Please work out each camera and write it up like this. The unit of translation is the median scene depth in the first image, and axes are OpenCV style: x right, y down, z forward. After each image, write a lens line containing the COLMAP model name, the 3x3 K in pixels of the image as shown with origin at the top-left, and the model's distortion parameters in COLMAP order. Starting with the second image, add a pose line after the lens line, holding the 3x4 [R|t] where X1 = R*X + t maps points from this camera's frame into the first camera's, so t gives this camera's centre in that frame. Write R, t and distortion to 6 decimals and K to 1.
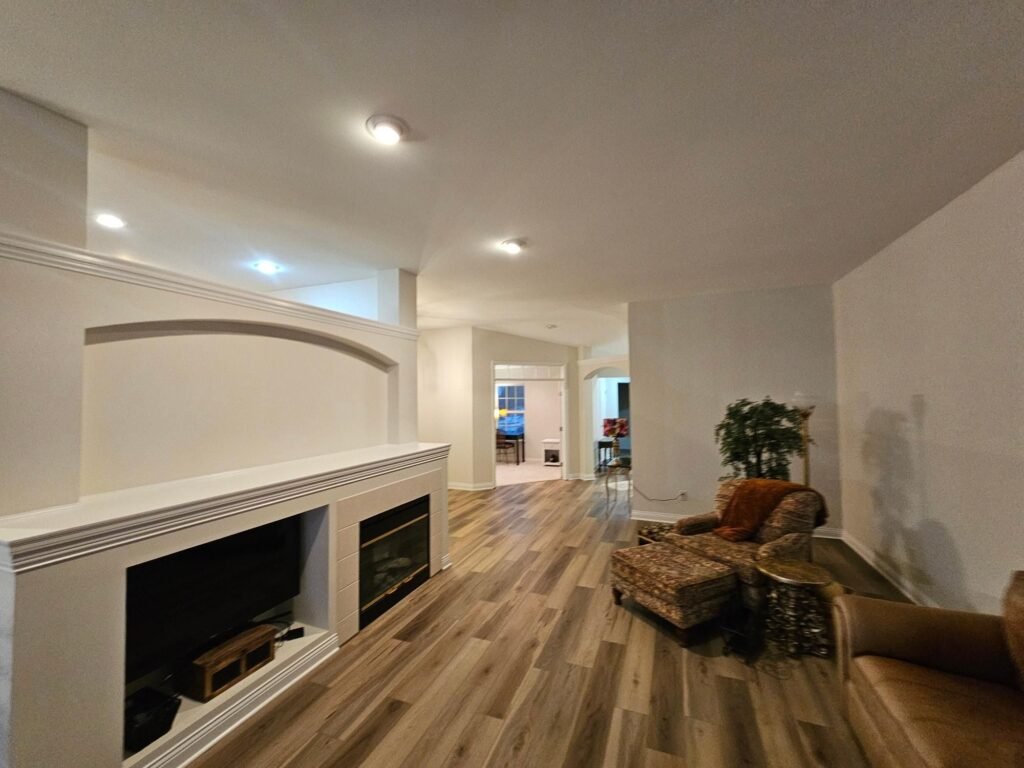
lens RADIAL K [[419.5, 0, 514.6], [0, 419.5, 387.4], [0, 0, 1]] dist [-0.001504, -0.000006]
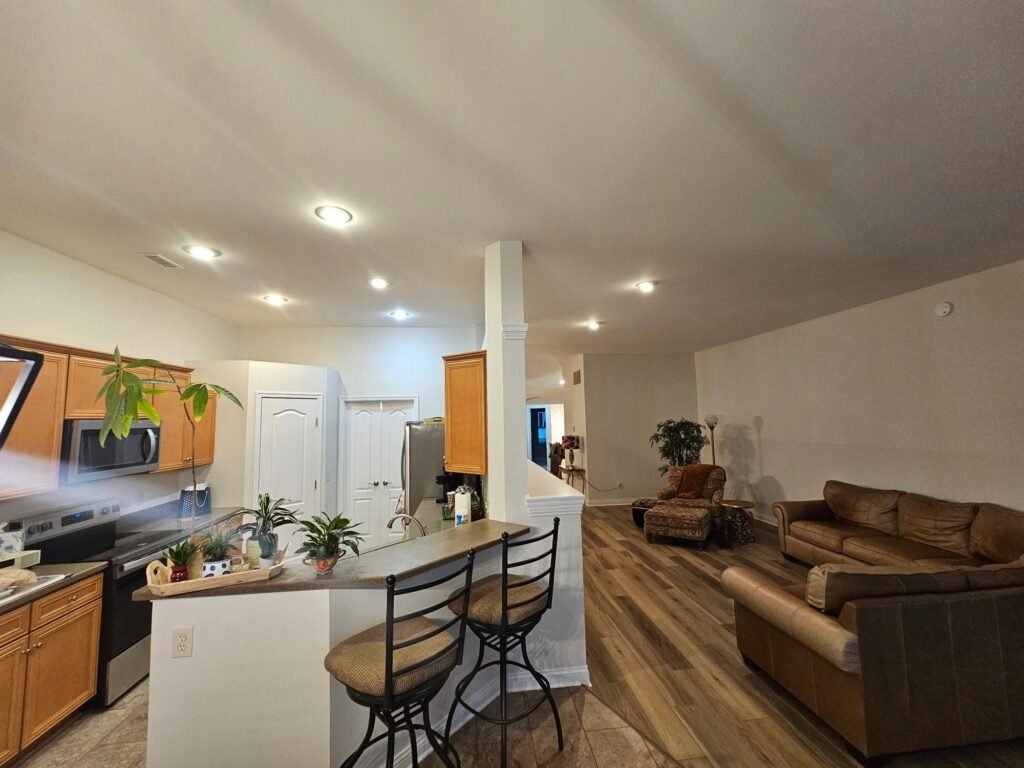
lens RADIAL K [[419.5, 0, 509.9], [0, 419.5, 378.1], [0, 0, 1]] dist [-0.001504, -0.000006]
pose [[0.890453, 0.023224, 0.454482, -1.026140], [0.009364, 0.997550, -0.069321, -0.037224], [-0.454979, 0.065983, 0.888054, -0.288599]]
